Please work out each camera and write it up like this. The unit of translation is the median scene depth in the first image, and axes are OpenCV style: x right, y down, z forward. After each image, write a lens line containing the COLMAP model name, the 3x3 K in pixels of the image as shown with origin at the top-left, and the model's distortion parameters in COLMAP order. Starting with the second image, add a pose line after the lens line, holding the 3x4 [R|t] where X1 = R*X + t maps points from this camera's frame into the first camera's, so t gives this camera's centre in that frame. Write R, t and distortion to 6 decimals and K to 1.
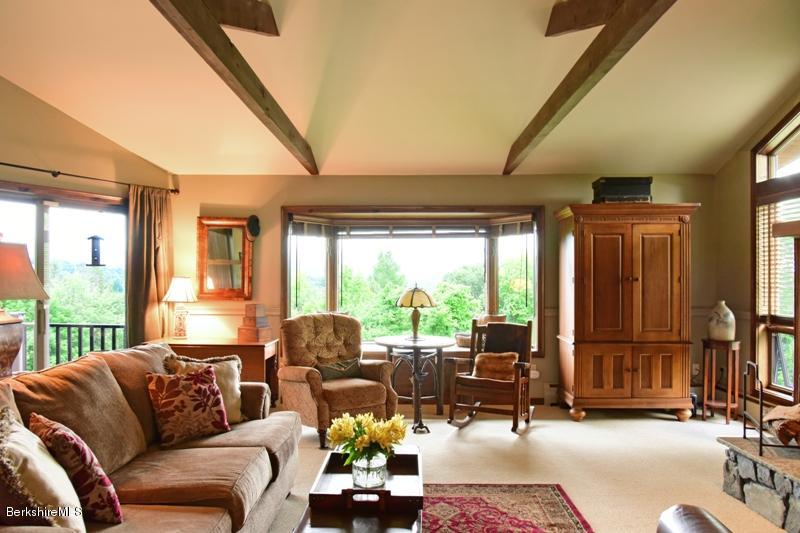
lens RADIAL K [[559.8, 0, 409.5], [0, 559.8, 277.8], [0, 0, 1]] dist [-0.047055, 0.003786]
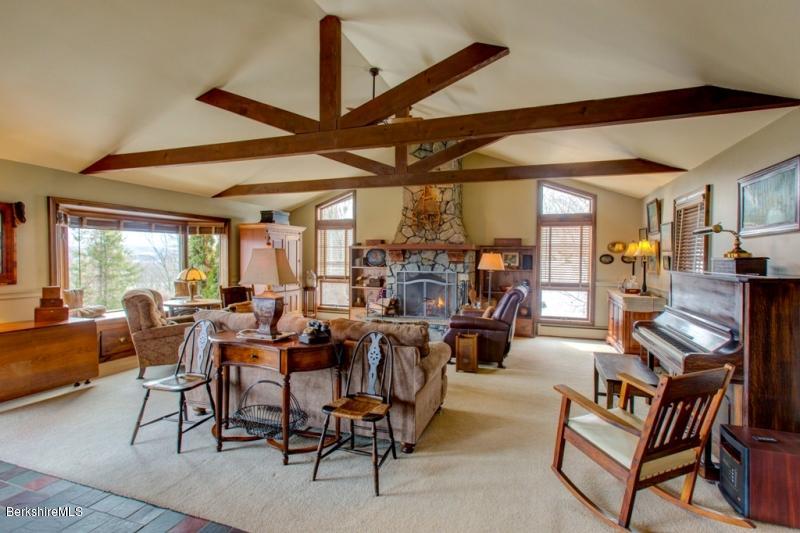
lens RADIAL K [[383.4, 0, 411.3], [0, 383.4, 266.5], [0, 0, 1]] dist [-0.002016, -0.000043]
pose [[0.309238, -0.023092, 0.950704, -0.820573], [-0.011339, 0.999545, 0.027966, -0.022745], [-0.950917, -0.019428, 0.308836, 0.103461]]
